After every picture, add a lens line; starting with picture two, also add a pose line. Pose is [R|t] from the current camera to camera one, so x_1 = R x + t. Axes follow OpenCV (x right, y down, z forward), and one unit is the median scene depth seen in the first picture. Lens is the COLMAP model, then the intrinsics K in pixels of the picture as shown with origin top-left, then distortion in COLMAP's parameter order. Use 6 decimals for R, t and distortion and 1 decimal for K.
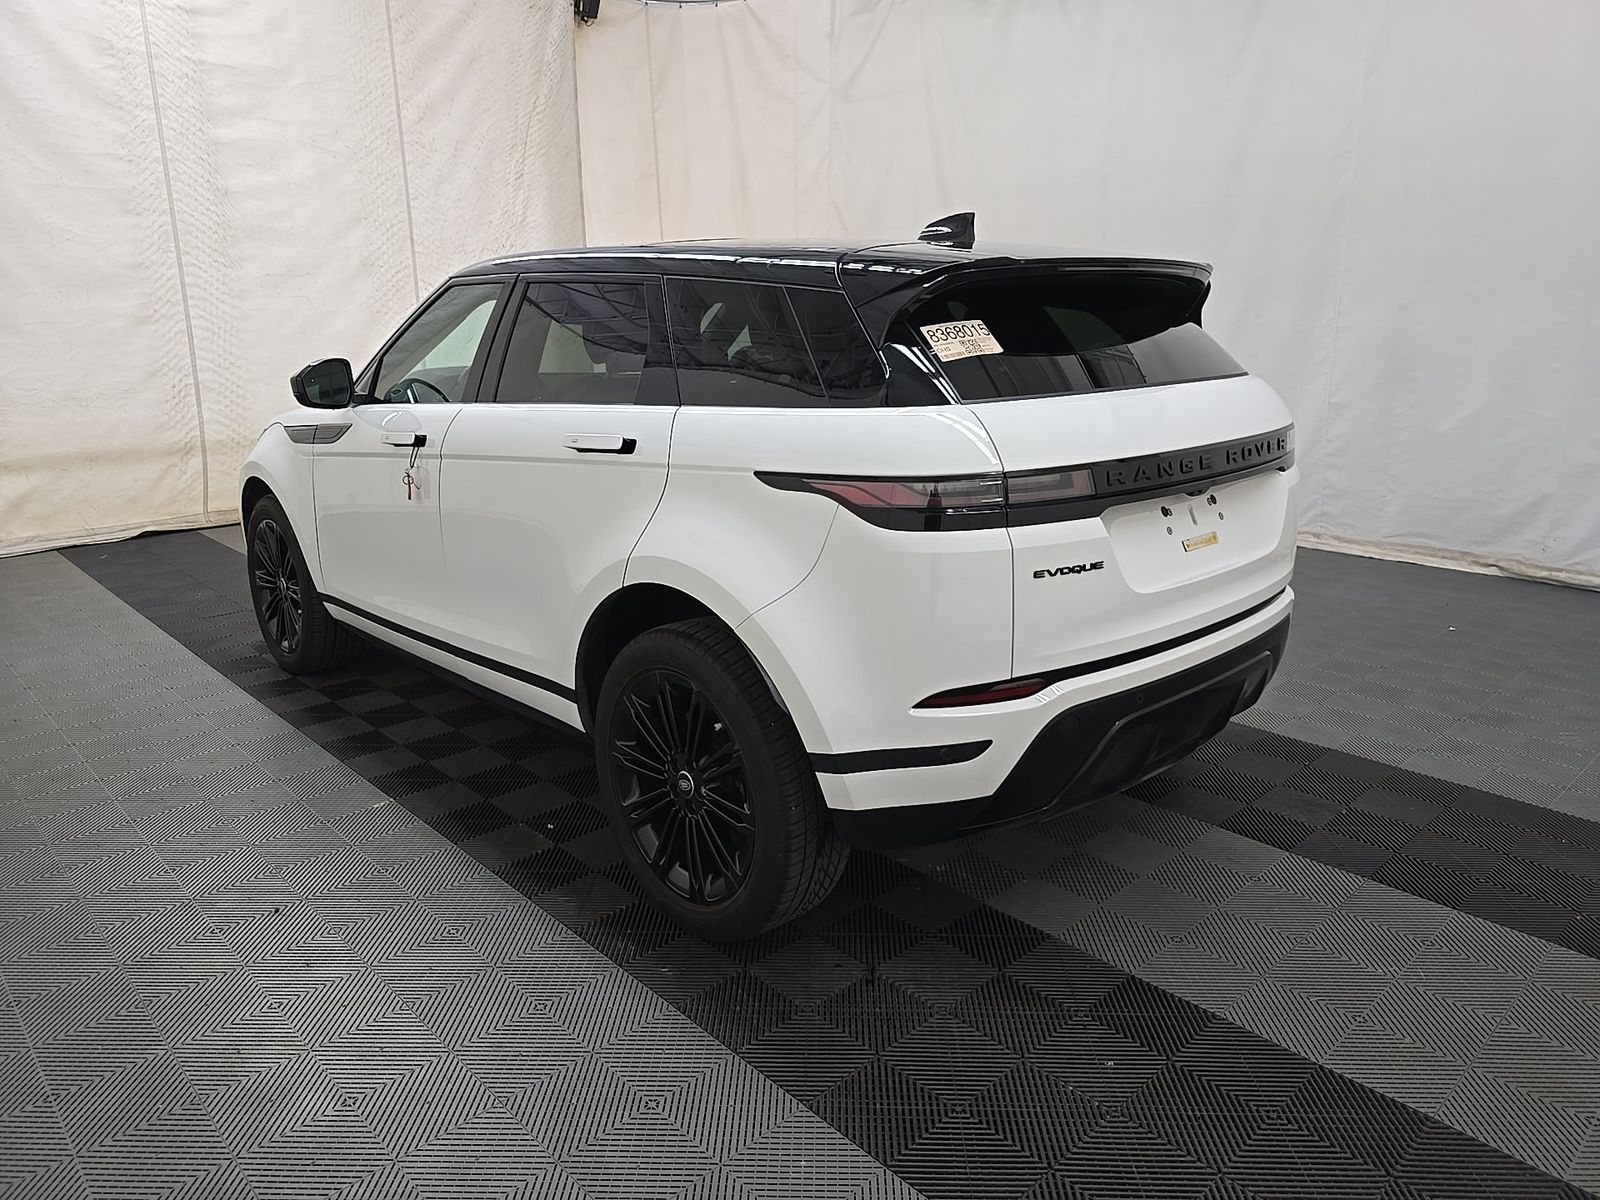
lens RADIAL K [[1102.3, 0, 810.3], [0, 1102.3, 599.8], [0, 0, 1]] dist [0.043319, -0.025684]
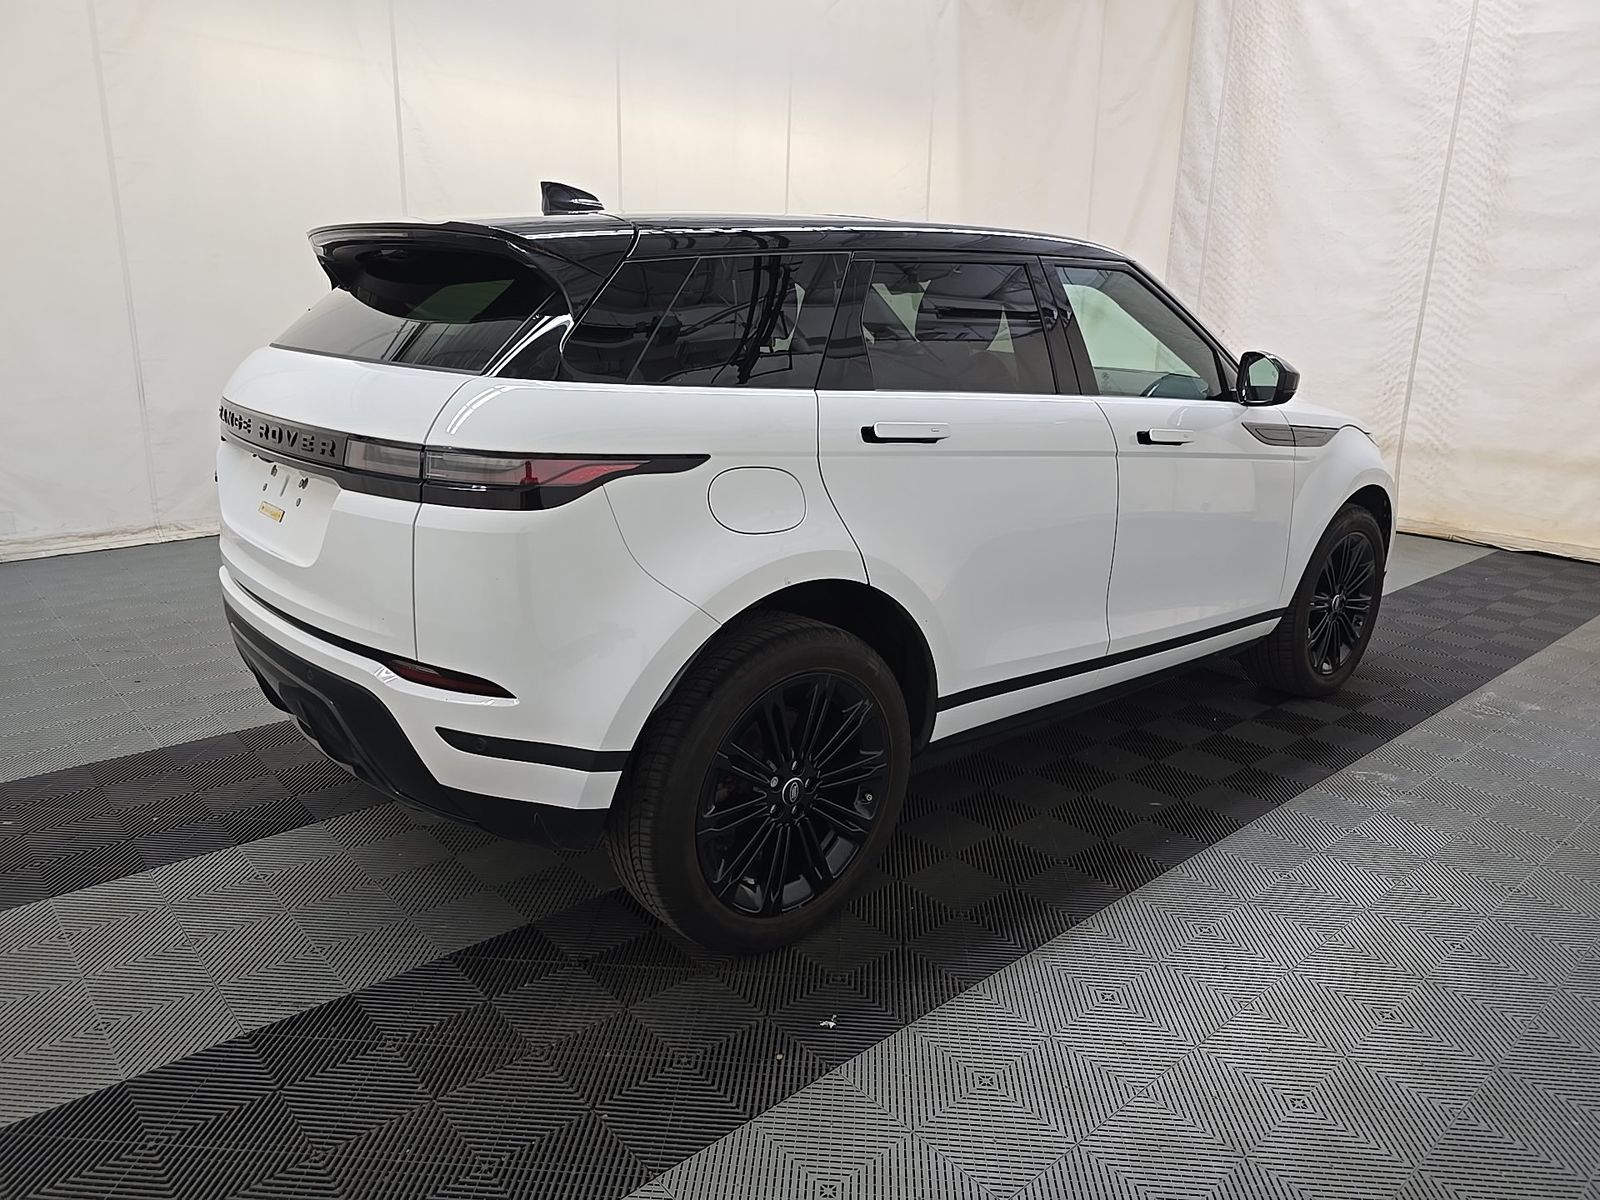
lens RADIAL K [[1102.3, 0, 803.2], [0, 1102.3, 606.2], [0, 0, 1]] dist [0.043319, -0.025684]
pose [[-0.026231, 0.277225, -0.960447, 0.464280], [-0.281591, 0.919823, 0.273190, -0.133157], [0.959176, 0.277619, 0.053936, 0.500320]]
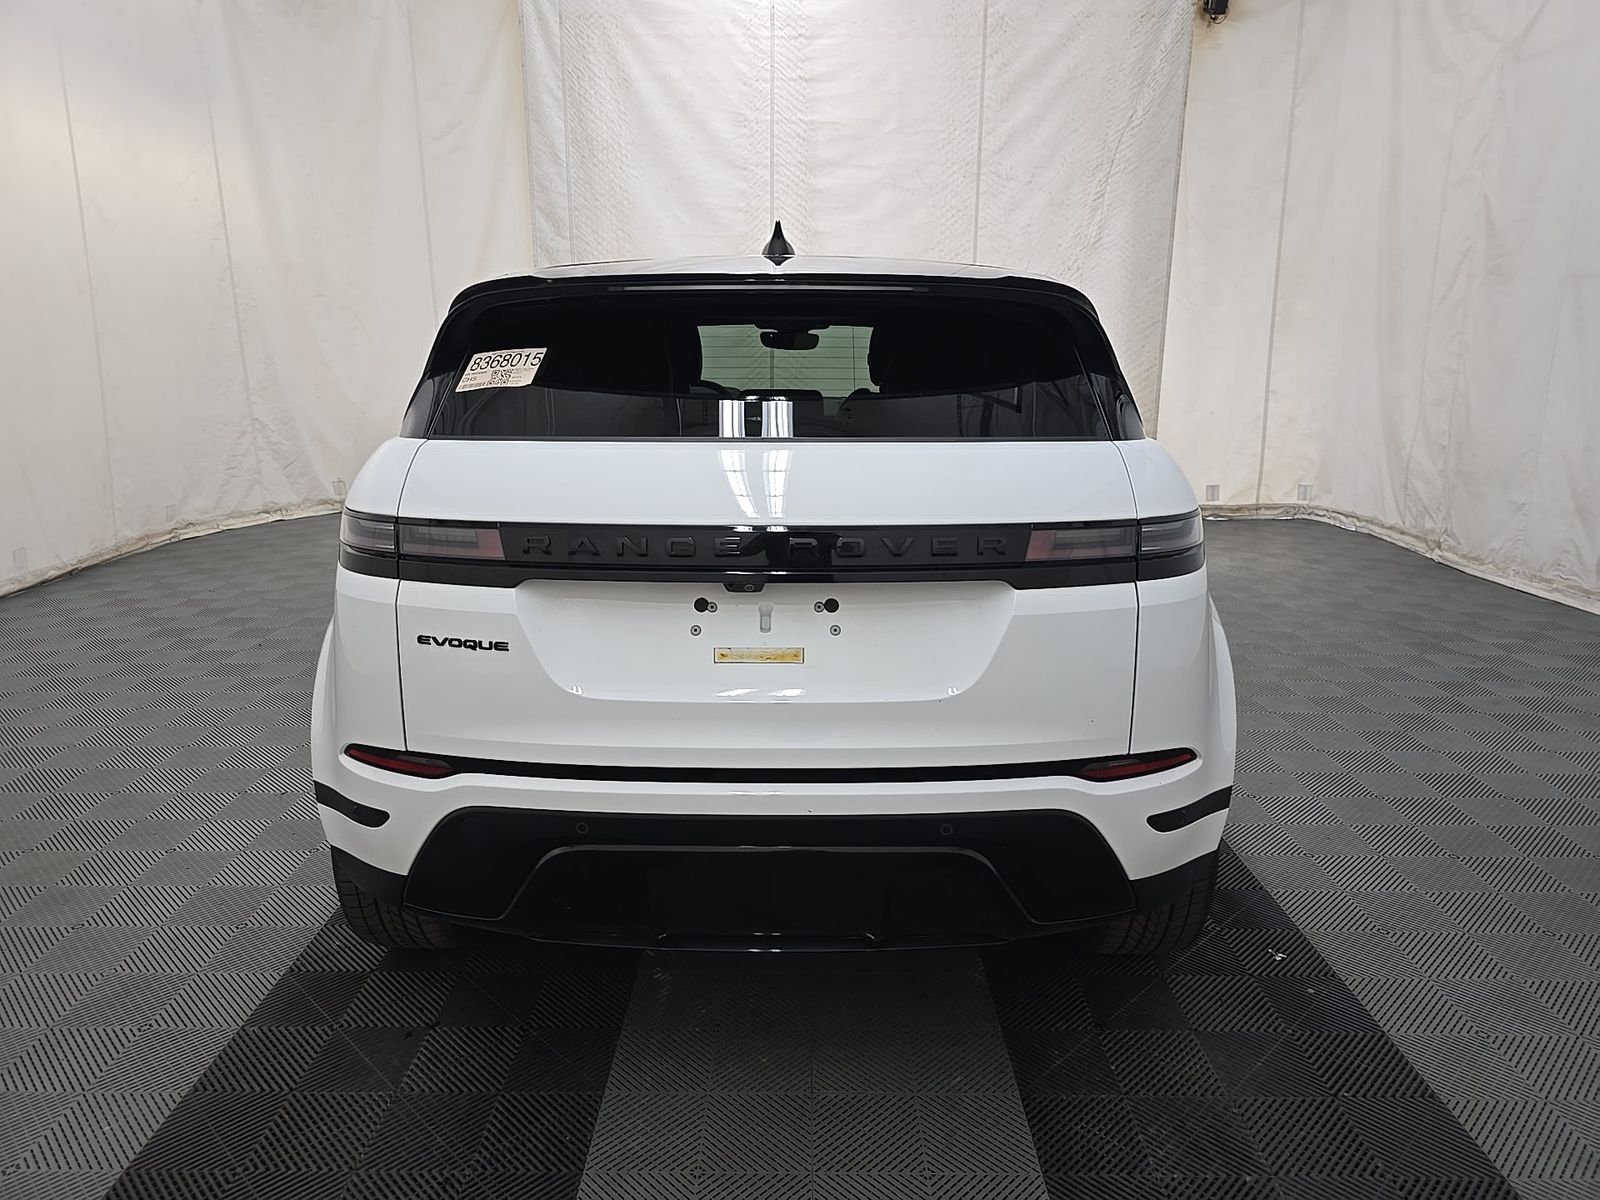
lens RADIAL K [[1102.3, 0, 801.0], [0, 1102.3, 607.4], [0, 0, 1]] dist [0.043319, -0.025684]
pose [[0.721573, 0.176494, -0.669464, 0.305765], [-0.185645, 0.980874, 0.058498, -0.047129], [0.666984, 0.082072, 0.740538, 0.169293]]
